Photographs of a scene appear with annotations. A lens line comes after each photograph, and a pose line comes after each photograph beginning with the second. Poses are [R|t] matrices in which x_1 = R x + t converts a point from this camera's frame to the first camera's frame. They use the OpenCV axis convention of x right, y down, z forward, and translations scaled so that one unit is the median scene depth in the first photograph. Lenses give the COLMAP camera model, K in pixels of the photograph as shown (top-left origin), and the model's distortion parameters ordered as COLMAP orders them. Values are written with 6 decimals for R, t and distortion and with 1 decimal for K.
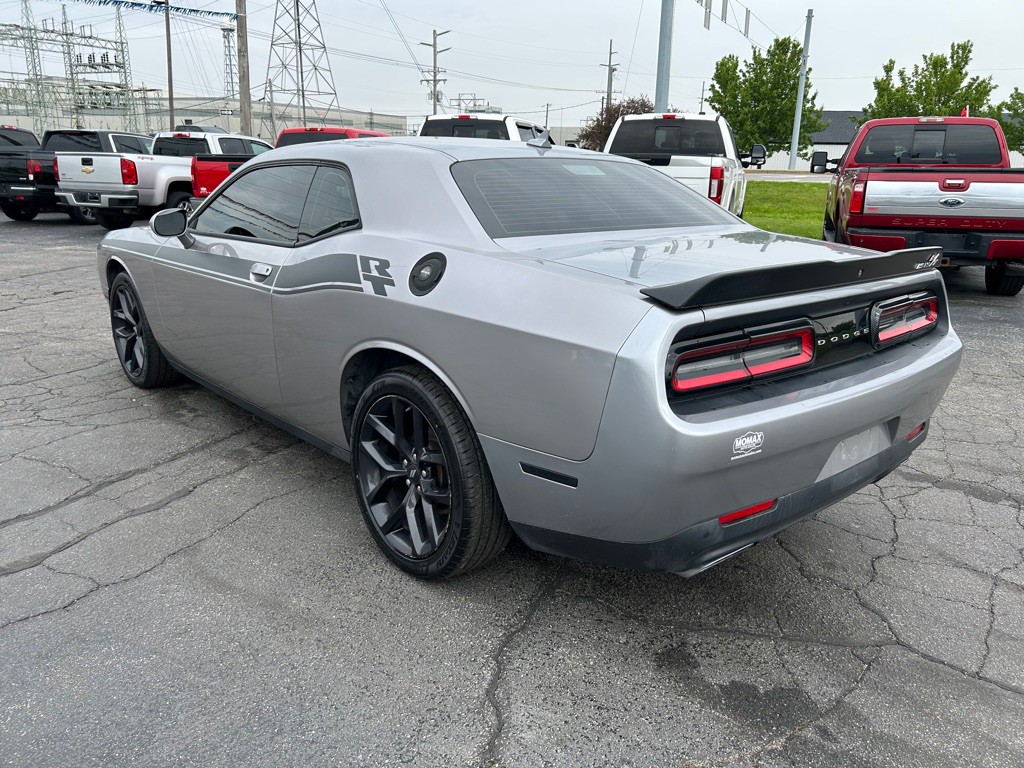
lens RADIAL K [[778.4, 0, 515.3], [0, 778.4, 366.9], [0, 0, 1]] dist [0.057306, -0.058645]
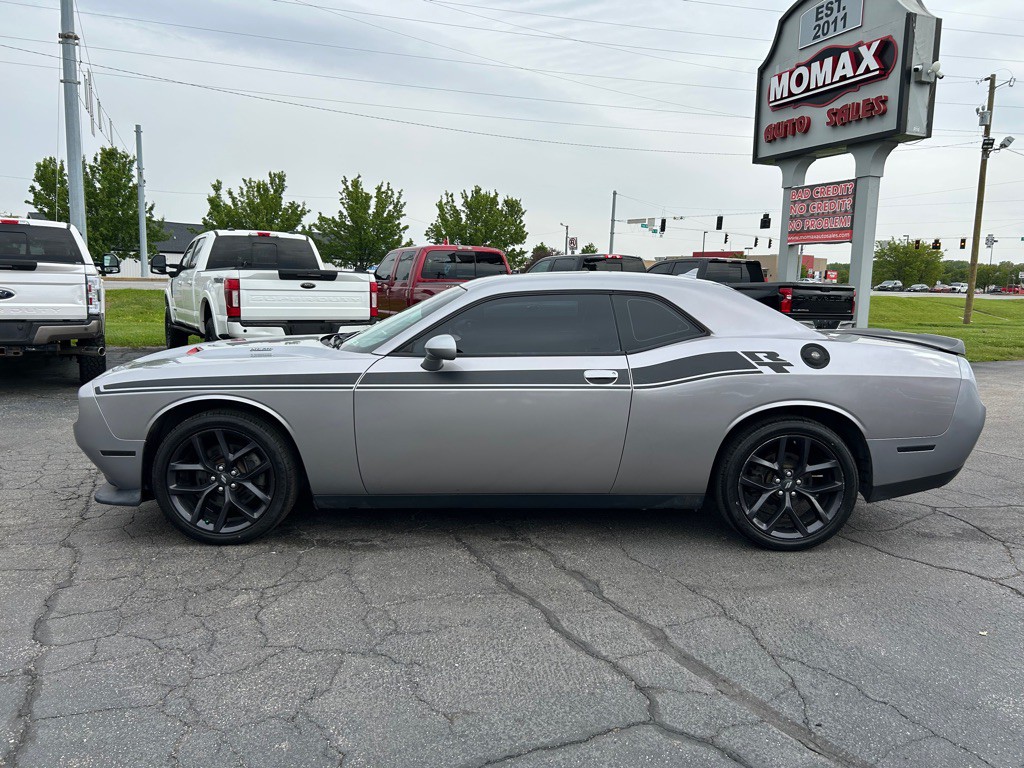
lens RADIAL K [[778.4, 0, 515.3], [0, 778.4, 366.9], [0, 0, 1]] dist [0.057306, -0.058645]
pose [[0.654342, -0.088627, 0.750988, -0.103337], [0.185091, 0.981671, -0.045421, -0.007902], [-0.733197, 0.168722, 0.658752, 0.020268]]
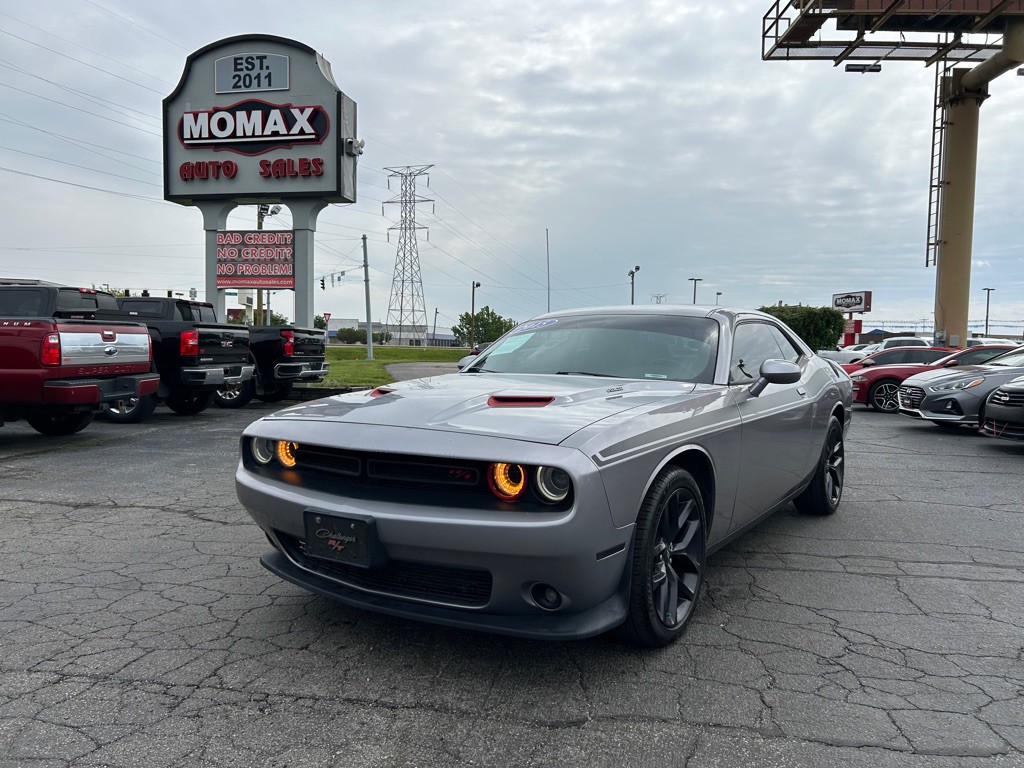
lens RADIAL K [[778.4, 0, 515.3], [0, 778.4, 366.9], [0, 0, 1]] dist [0.057306, -0.058645]
pose [[-0.264016, -0.049637, 0.963240, -0.123238], [0.225919, 0.967710, 0.111790, -0.034831], [-0.937686, 0.247129, -0.244278, 0.141746]]
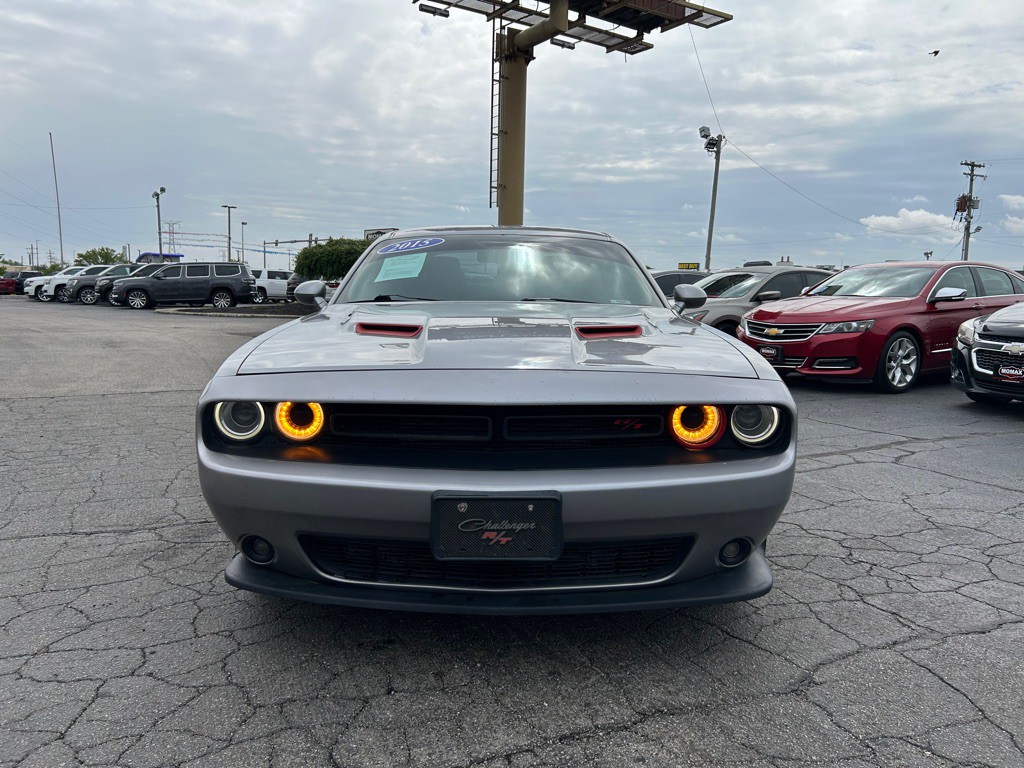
lens RADIAL K [[778.4, 0, 515.3], [0, 778.4, 366.9], [0, 0, 1]] dist [0.057306, -0.058645]
pose [[-0.764991, -0.098962, 0.636392, -0.081692], [0.130170, 0.943973, 0.303267, -0.041047], [-0.630749, 0.314836, -0.709249, 0.177149]]
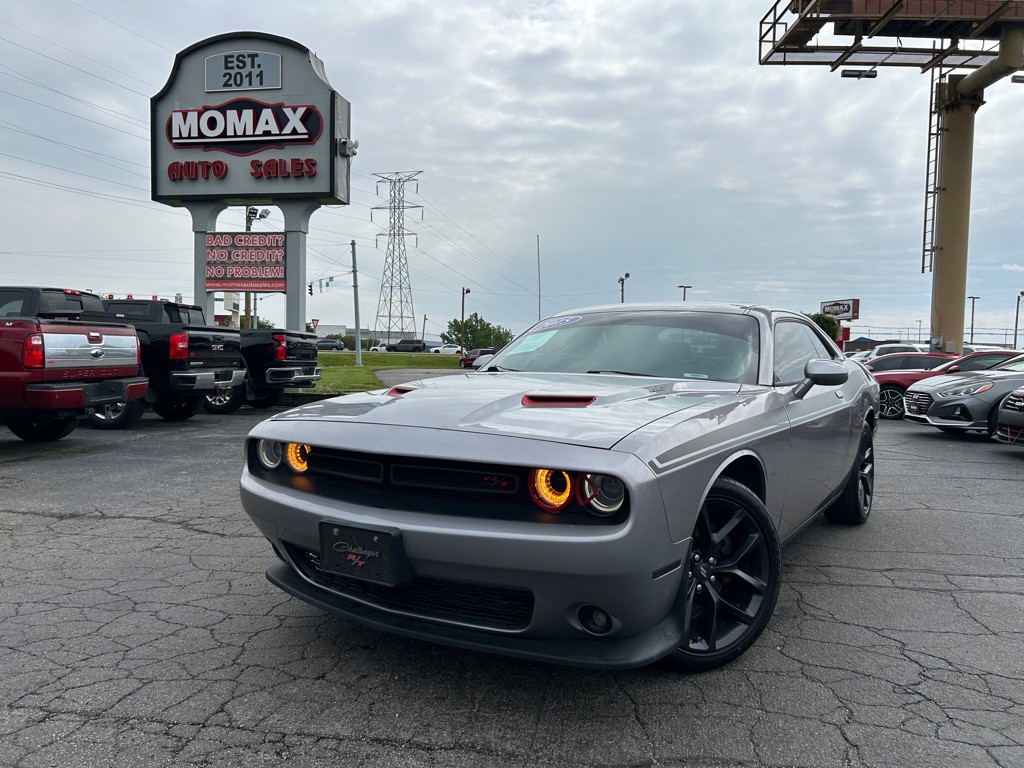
lens RADIAL K [[778.4, 0, 515.3], [0, 778.4, 366.9], [0, 0, 1]] dist [0.057306, -0.058645]
pose [[-0.280494, -0.040568, 0.958998, -0.114180], [0.222597, 0.969120, 0.106103, -0.033998], [-0.933688, 0.243232, -0.262802, 0.144847]]
